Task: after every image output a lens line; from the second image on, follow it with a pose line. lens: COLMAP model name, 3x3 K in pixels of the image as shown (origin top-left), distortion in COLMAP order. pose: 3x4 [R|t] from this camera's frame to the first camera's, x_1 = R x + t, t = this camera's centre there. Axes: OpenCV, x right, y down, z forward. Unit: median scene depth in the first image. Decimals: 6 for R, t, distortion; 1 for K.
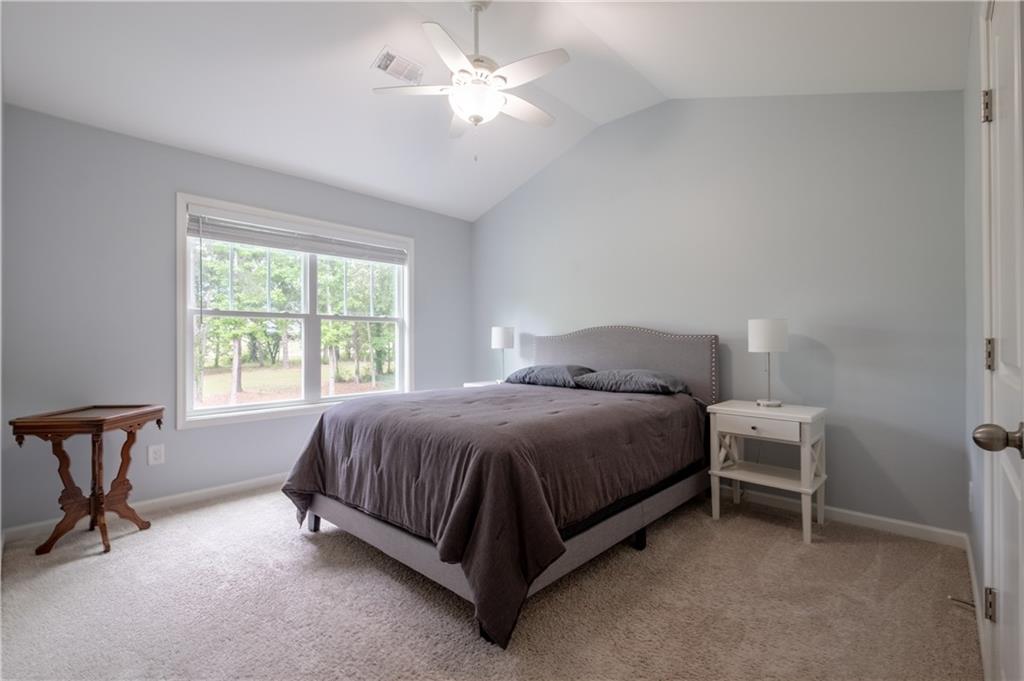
lens RADIAL K [[454.4, 0, 512.0], [0, 454.4, 340.5], [0, 0, 1]] dist [-0.002408, -0.000540]
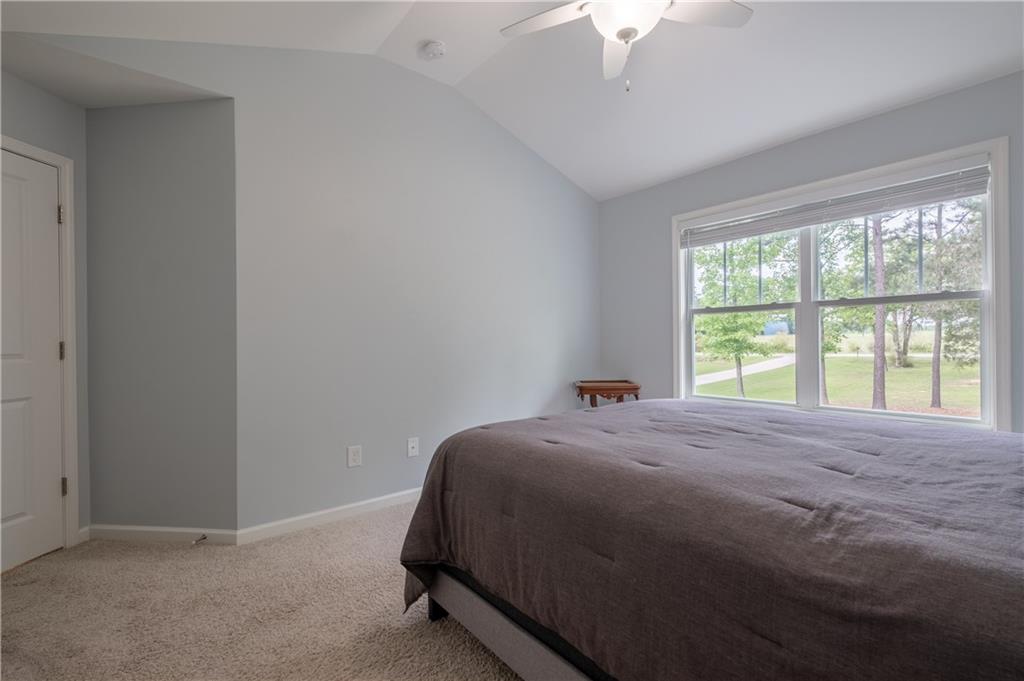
lens RADIAL K [[454.4, 0, 512.0], [0, 454.4, 340.5], [0, 0, 1]] dist [-0.002408, -0.000540]
pose [[-0.143174, 0.002809, -0.989694, 0.458388], [0.009814, 0.999951, 0.001418, 0.005274], [0.989649, -0.009509, -0.143195, 0.614867]]
